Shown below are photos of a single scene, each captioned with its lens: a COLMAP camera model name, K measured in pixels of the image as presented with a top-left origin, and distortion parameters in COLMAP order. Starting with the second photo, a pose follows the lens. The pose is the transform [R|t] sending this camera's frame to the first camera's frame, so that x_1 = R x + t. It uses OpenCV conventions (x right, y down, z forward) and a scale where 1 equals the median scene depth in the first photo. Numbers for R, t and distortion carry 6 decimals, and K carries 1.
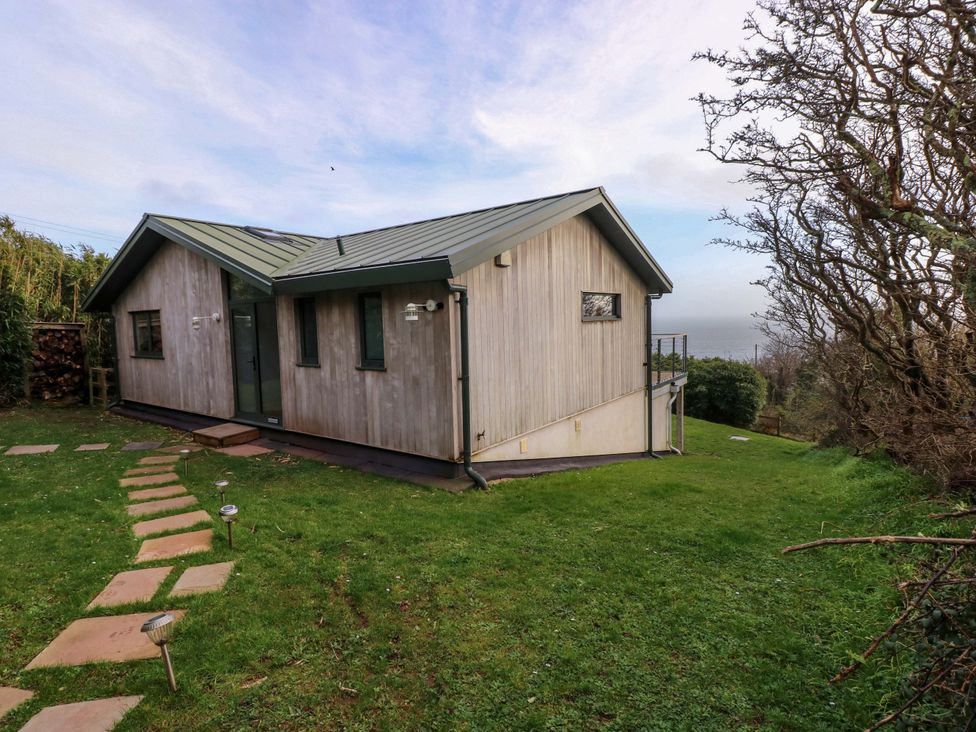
lens RADIAL K [[507.6, 0, 481.1], [0, 507.6, 354.7], [0, 0, 1]] dist [0.001800, -0.014753]
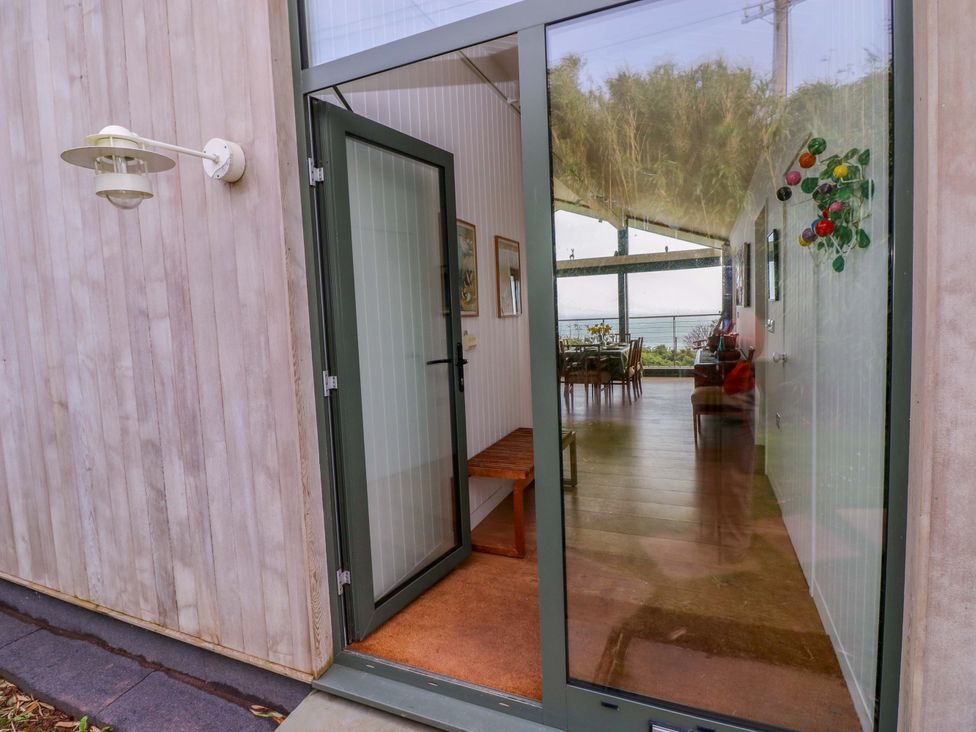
lens RADIAL K [[507.5, 0, 484.2], [0, 507.5, 355.7], [0, 0, 1]] dist [-0.000009, -0.013009]
pose [[0.973978, -0.028487, 0.224847, -0.449666], [0.027492, 0.999593, 0.007556, -0.000430], [-0.224970, -0.001178, 0.974365, 0.755608]]
